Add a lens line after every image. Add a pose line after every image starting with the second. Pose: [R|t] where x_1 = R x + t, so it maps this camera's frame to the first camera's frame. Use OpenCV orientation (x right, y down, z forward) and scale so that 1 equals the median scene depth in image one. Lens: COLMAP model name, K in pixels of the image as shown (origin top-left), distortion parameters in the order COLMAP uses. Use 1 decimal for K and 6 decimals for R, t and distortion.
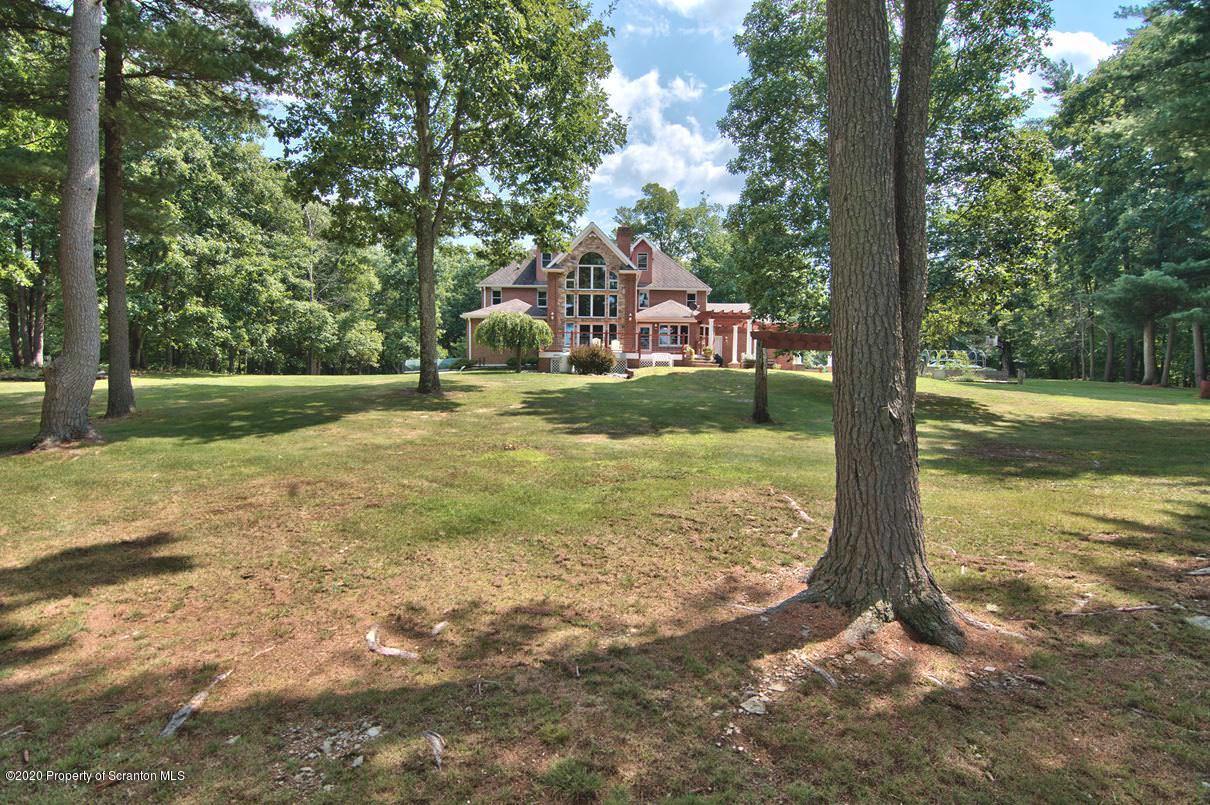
lens RADIAL K [[585.2, 0, 607.1], [0, 585.2, 400.1], [0, 0, 1]] dist [-0.010655, -0.008009]
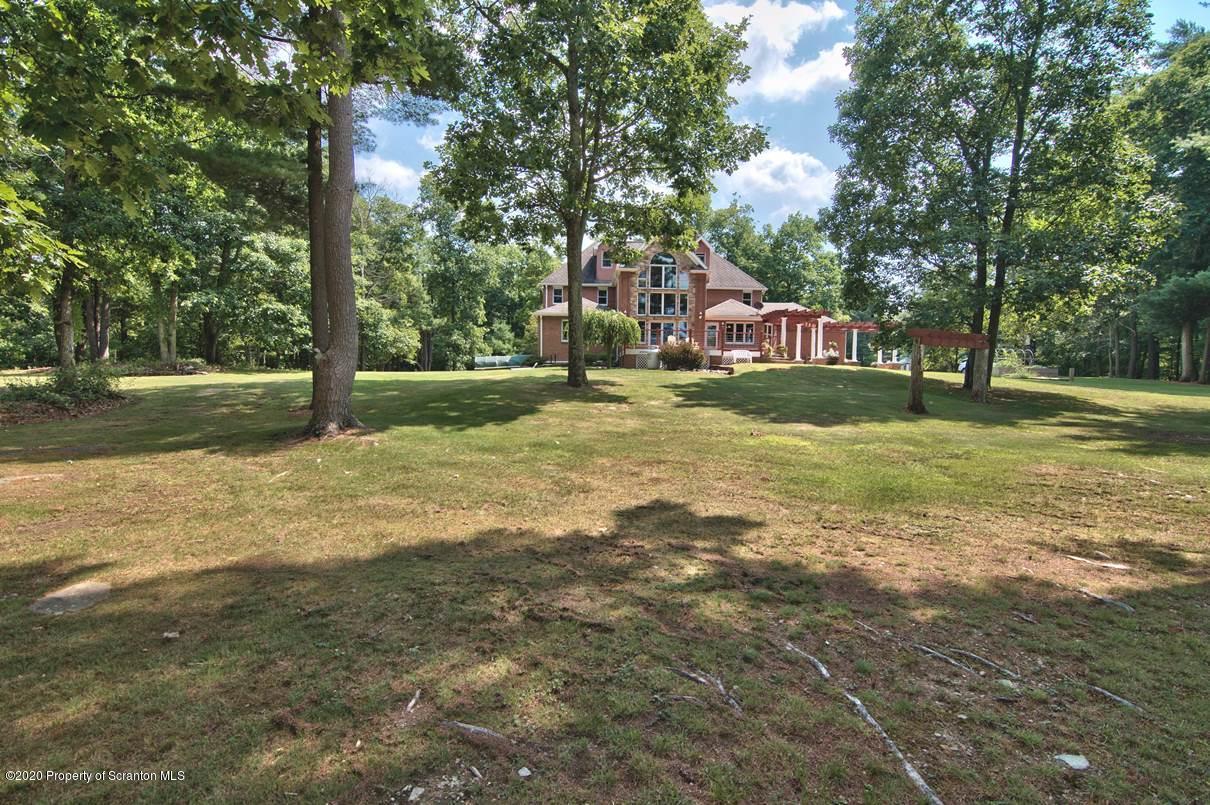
lens RADIAL K [[585.2, 0, 602.5], [0, 585.2, 403.7], [0, 0, 1]] dist [-0.010655, -0.008009]
pose [[0.999699, -0.000409, 0.024511, -0.159494], [0.000208, 0.999966, 0.008209, 0.005341], [-0.024514, -0.008202, 0.999666, -0.027488]]
